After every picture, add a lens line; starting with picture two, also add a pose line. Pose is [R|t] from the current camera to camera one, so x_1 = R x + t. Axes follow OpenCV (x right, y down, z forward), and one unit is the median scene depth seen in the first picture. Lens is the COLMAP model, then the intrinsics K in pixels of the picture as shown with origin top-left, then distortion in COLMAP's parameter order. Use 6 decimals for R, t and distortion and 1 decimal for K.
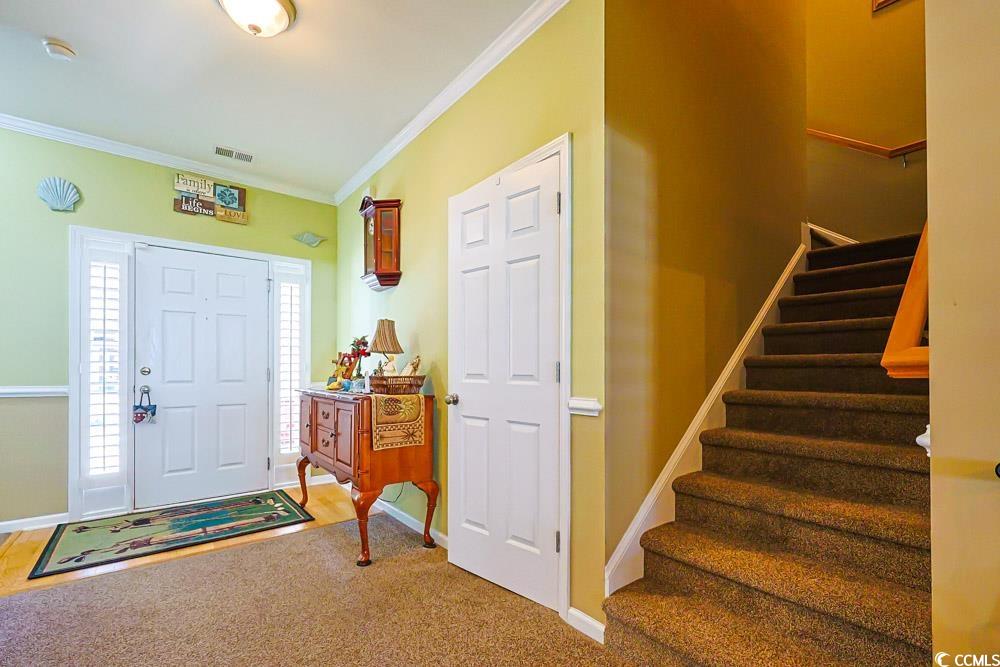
lens RADIAL K [[424.7, 0, 495.9], [0, 424.7, 366.4], [0, 0, 1]] dist [0.002614, -0.000390]
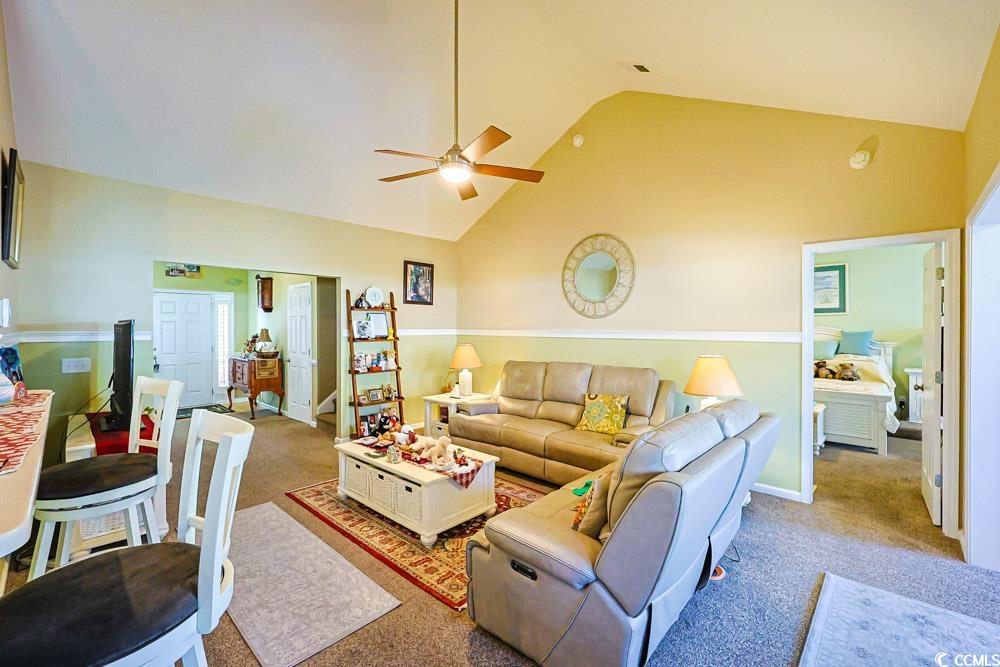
lens RADIAL K [[424.7, 0, 501.1], [0, 424.7, 329.5], [0, 0, 1]] dist [0.002614, -0.000390]
pose [[0.992007, -0.001585, 0.126174, 0.744652], [-0.000281, 0.999891, 0.014776, -0.131520], [-0.126184, -0.014693, 0.991898, -1.527372]]
